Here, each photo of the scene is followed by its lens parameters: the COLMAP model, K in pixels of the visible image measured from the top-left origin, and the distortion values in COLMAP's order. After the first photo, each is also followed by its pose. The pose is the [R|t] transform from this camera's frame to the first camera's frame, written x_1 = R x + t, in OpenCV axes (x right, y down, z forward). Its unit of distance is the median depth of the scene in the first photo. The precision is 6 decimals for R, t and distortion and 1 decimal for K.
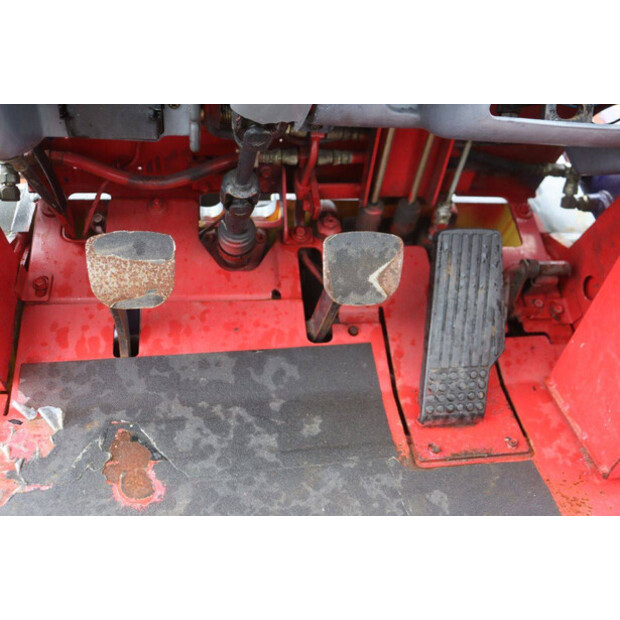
lens RADIAL K [[602.3, 0, 311.9], [0, 602.3, 312.8], [0, 0, 1]] dist [-0.079141, 0.000000]
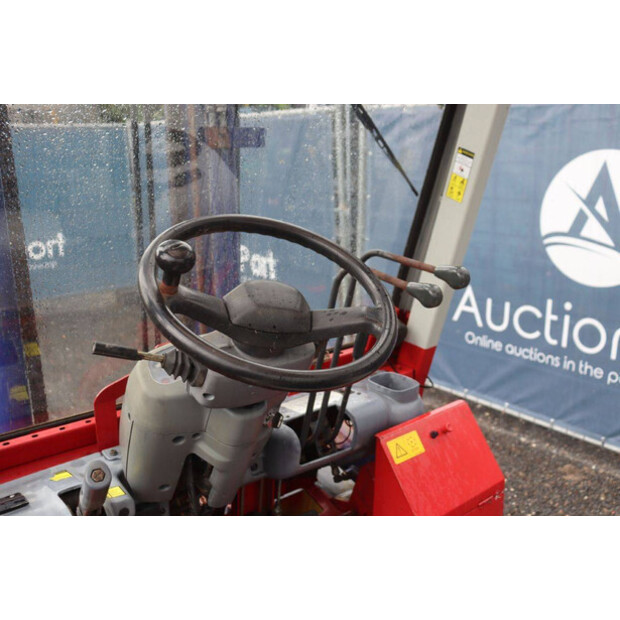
lens RADIAL K [[649.9, 0, 319.3], [0, 649.9, 295.2], [0, 0, 1]] dist [-0.023458, 0.000000]
pose [[0.859128, -0.222188, 0.461012, -0.476627], [0.407162, 0.842499, -0.352726, 0.022153], [-0.310030, 0.490743, 0.814280, -1.029333]]
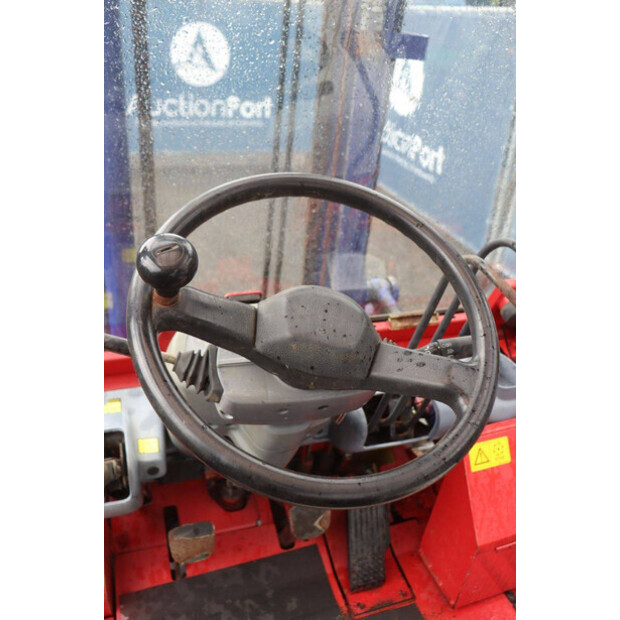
lens RADIAL K [[539.6, 0, 310.6], [0, 539.6, 306.2], [0, 0, 1]] dist [-0.131225, 0.107285]
pose [[0.984020, -0.100375, 0.147069, -0.081909], [0.128324, 0.972384, -0.194941, -0.347507], [-0.123440, 0.210698, 0.969726, -0.669191]]
